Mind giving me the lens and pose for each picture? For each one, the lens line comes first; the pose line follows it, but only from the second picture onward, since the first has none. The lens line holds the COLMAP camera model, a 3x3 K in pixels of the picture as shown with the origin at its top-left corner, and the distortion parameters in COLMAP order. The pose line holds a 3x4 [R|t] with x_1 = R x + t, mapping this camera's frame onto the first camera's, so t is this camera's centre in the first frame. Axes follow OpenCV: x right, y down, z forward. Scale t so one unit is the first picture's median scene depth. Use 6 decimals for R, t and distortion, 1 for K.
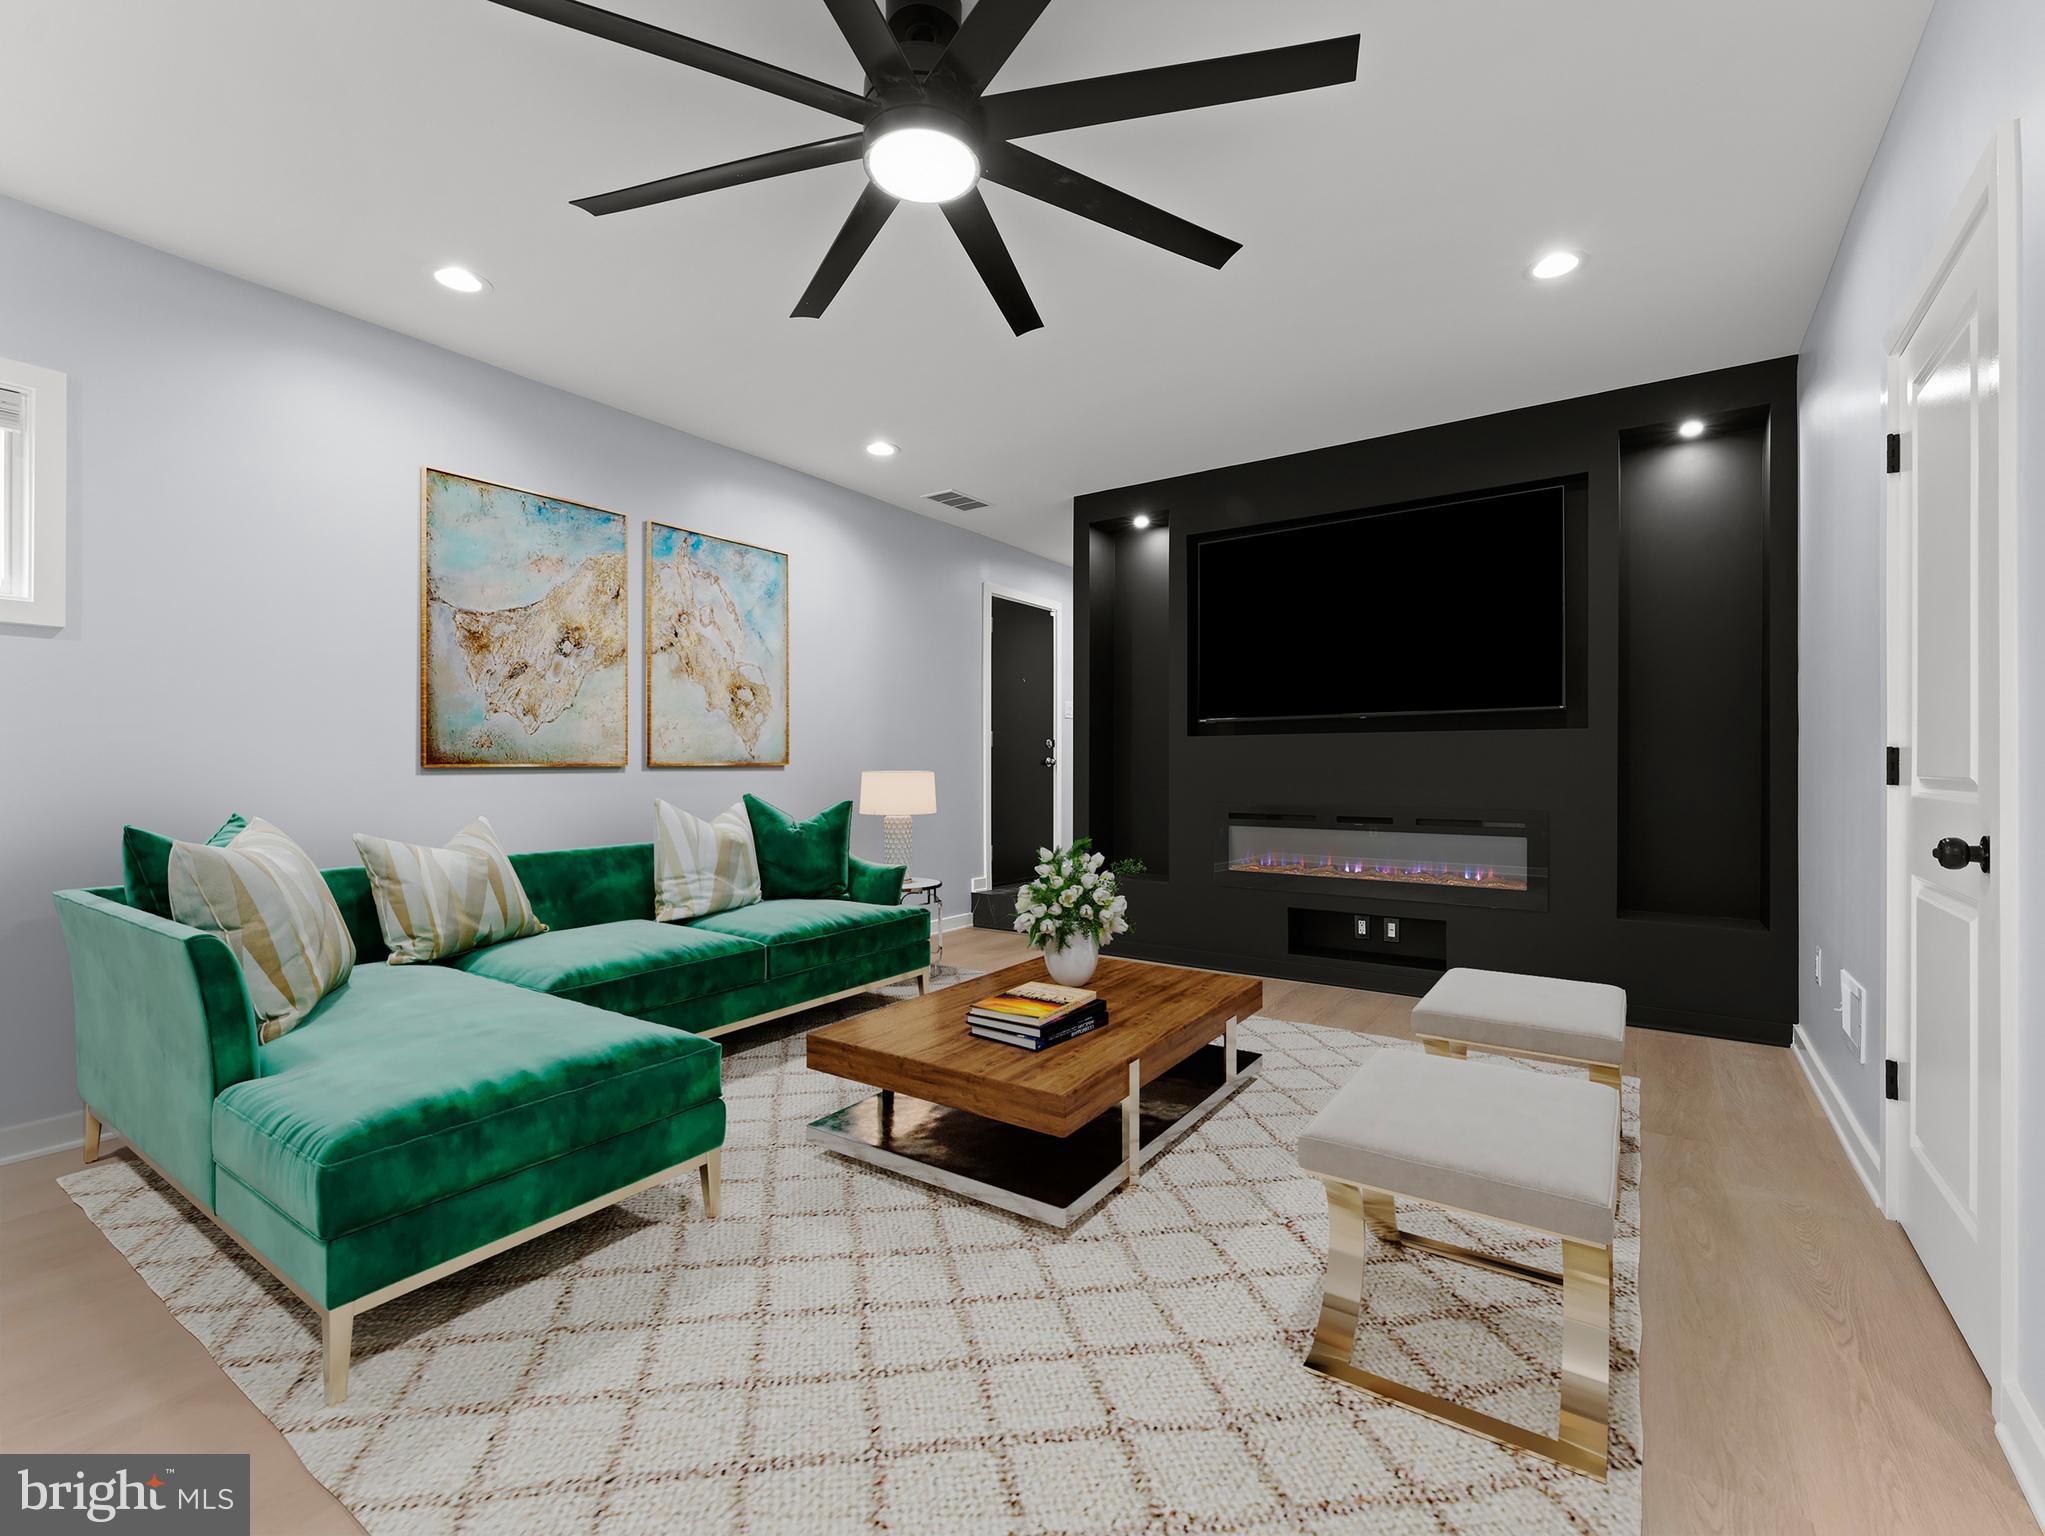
lens RADIAL K [[924.3, 0, 1022.5], [0, 924.3, 768.0], [0, 0, 1]] dist [0.000186, 0.000085]
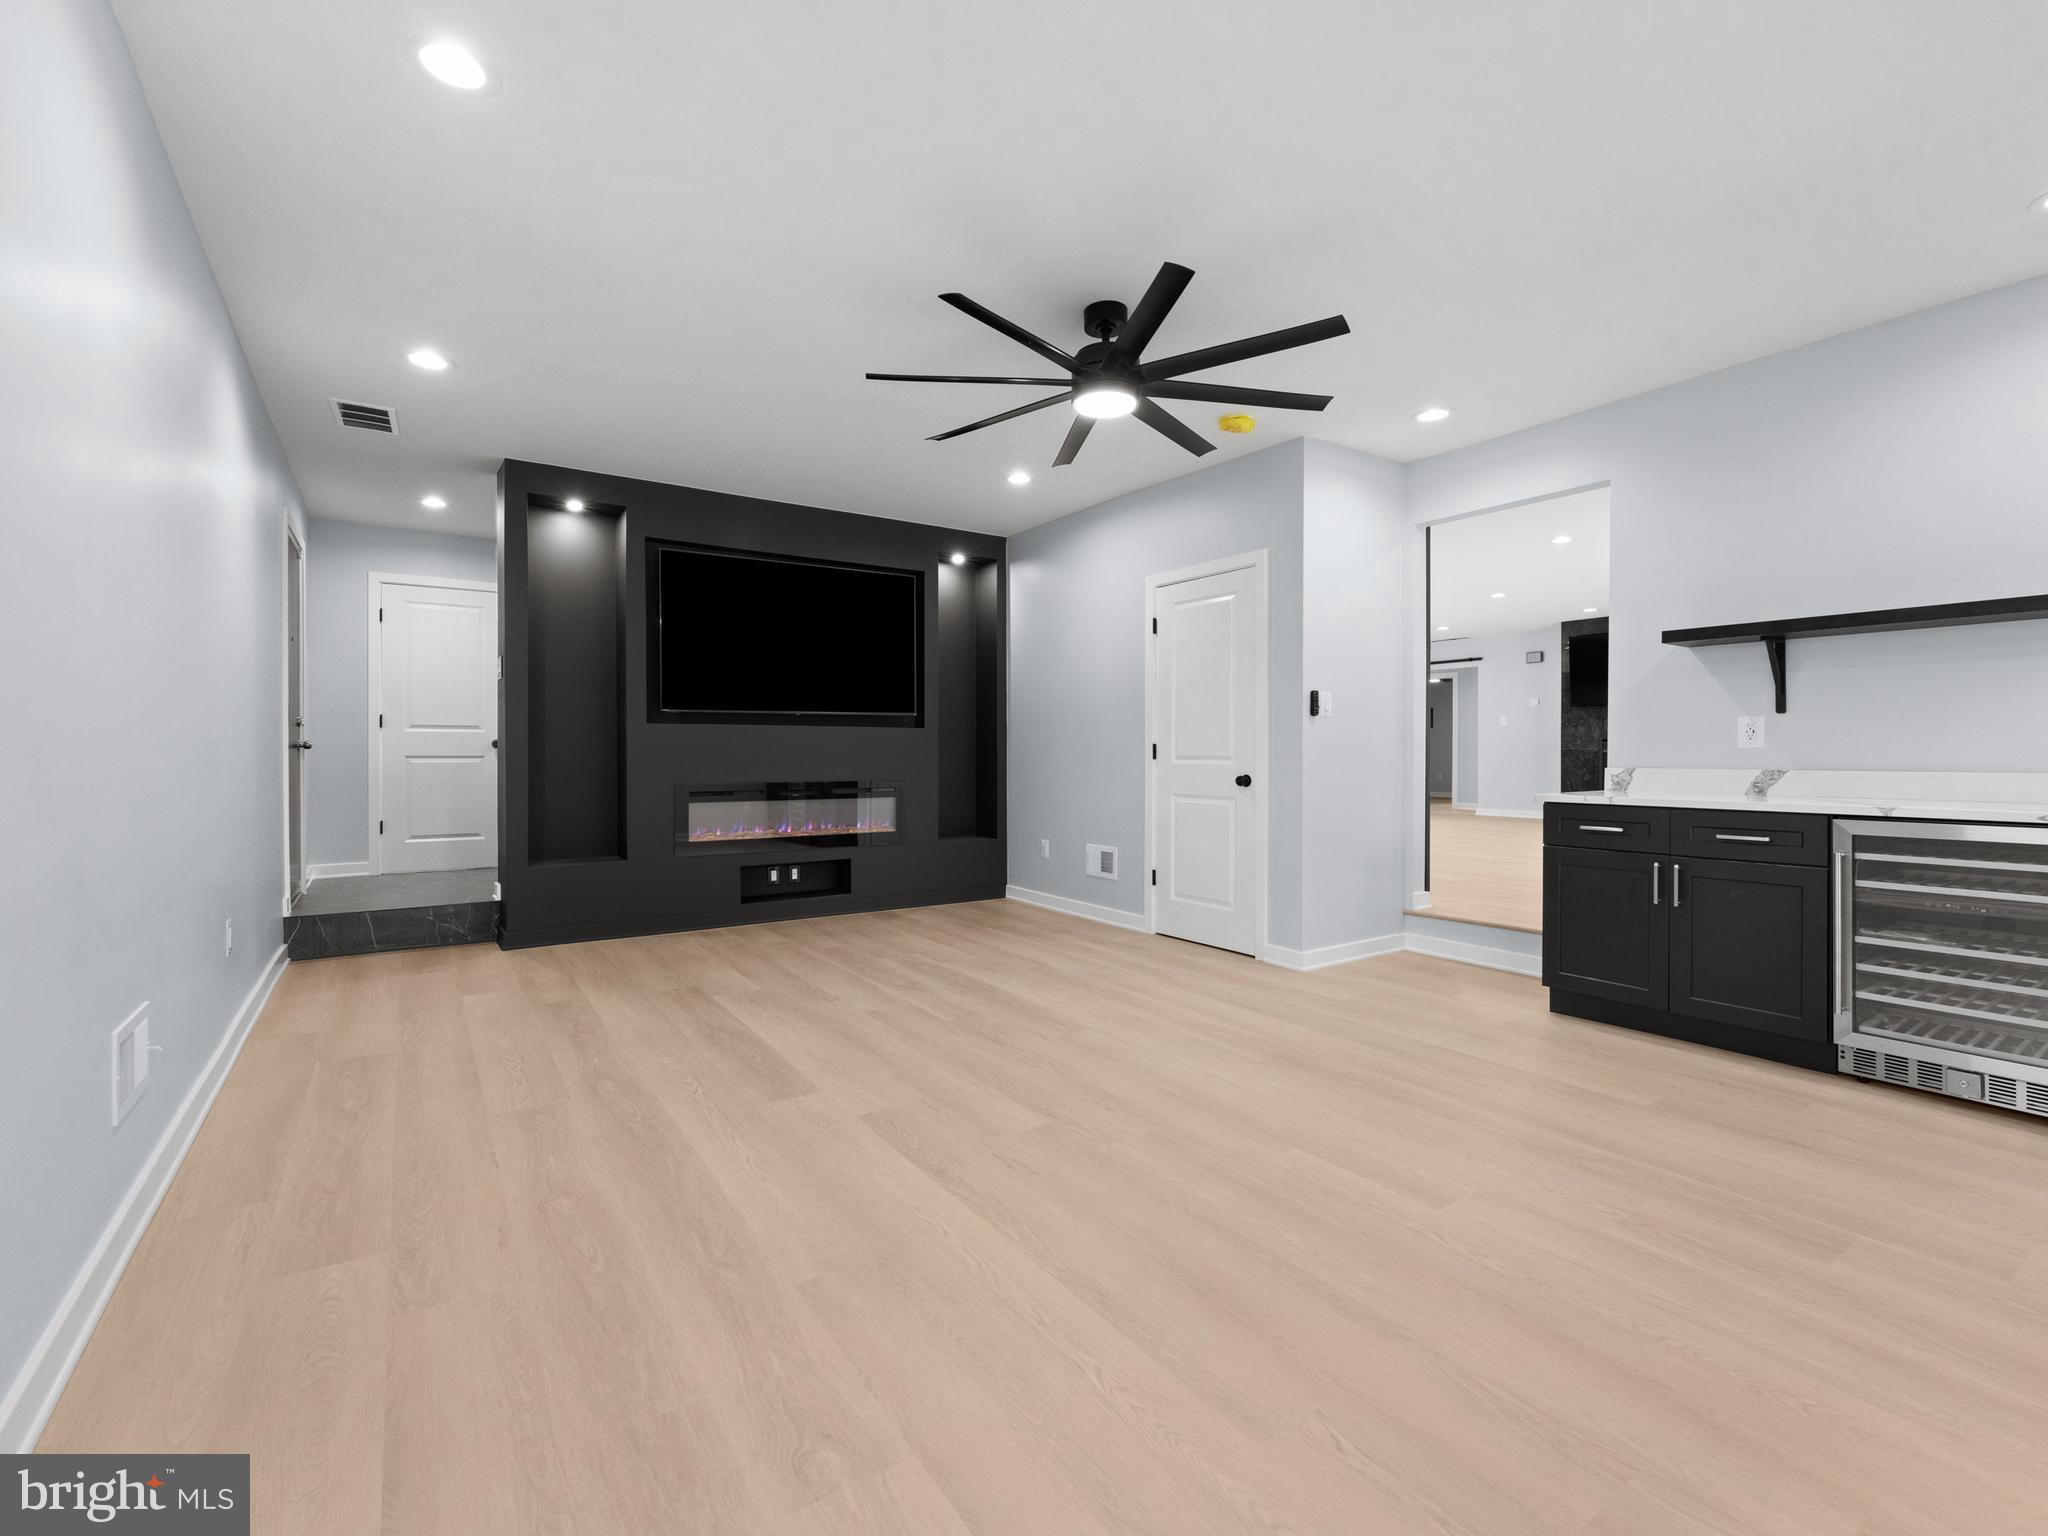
lens RADIAL K [[925.7, 0, 1024.0], [0, 925.7, 768.0], [0, 0, 1]] dist [0.000186, 0.000085]
pose [[0.359562, -0.015591, 0.932991, -0.726171], [0.000518, 0.999864, 0.016509, 0.000763], [-0.933121, -0.005452, 0.359521, 0.213080]]
